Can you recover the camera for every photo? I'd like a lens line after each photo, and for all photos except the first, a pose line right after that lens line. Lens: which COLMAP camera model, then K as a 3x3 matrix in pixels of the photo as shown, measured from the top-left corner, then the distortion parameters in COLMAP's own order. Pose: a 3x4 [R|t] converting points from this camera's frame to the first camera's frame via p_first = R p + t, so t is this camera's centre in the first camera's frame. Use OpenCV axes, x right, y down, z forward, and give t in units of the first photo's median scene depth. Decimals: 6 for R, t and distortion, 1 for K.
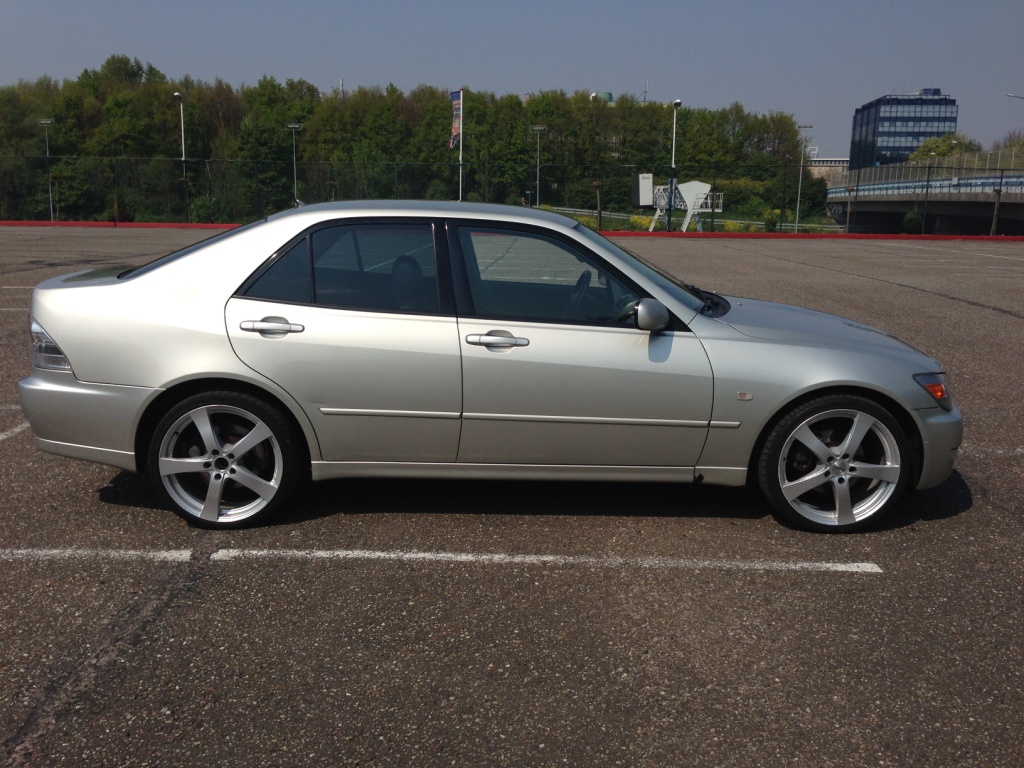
lens RADIAL K [[945.1, 0, 512.0], [0, 945.1, 384.0], [0, 0, 1]] dist [0.127931, -0.227445]
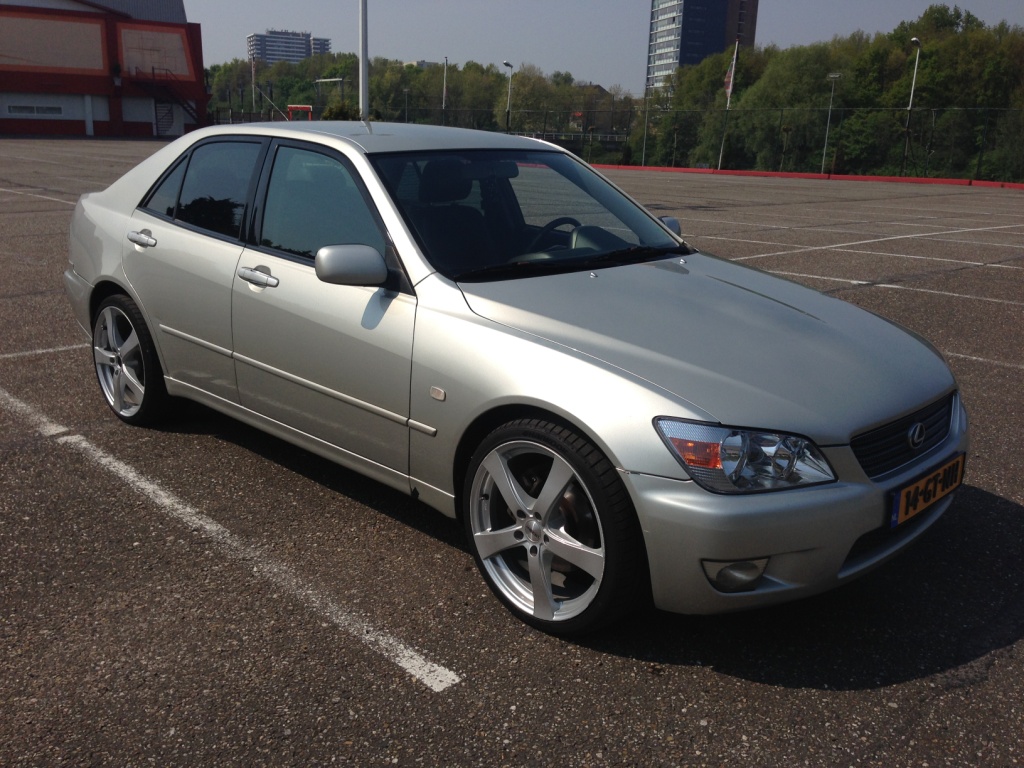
lens RADIAL K [[945.1, 0, 512.0], [0, 945.1, 384.0], [0, 0, 1]] dist [0.127931, -0.227445]
pose [[0.701530, 0.187645, -0.687492, 0.640753], [-0.157346, 0.981688, 0.107385, -0.066222], [0.695053, 0.032841, 0.718209, 0.438398]]
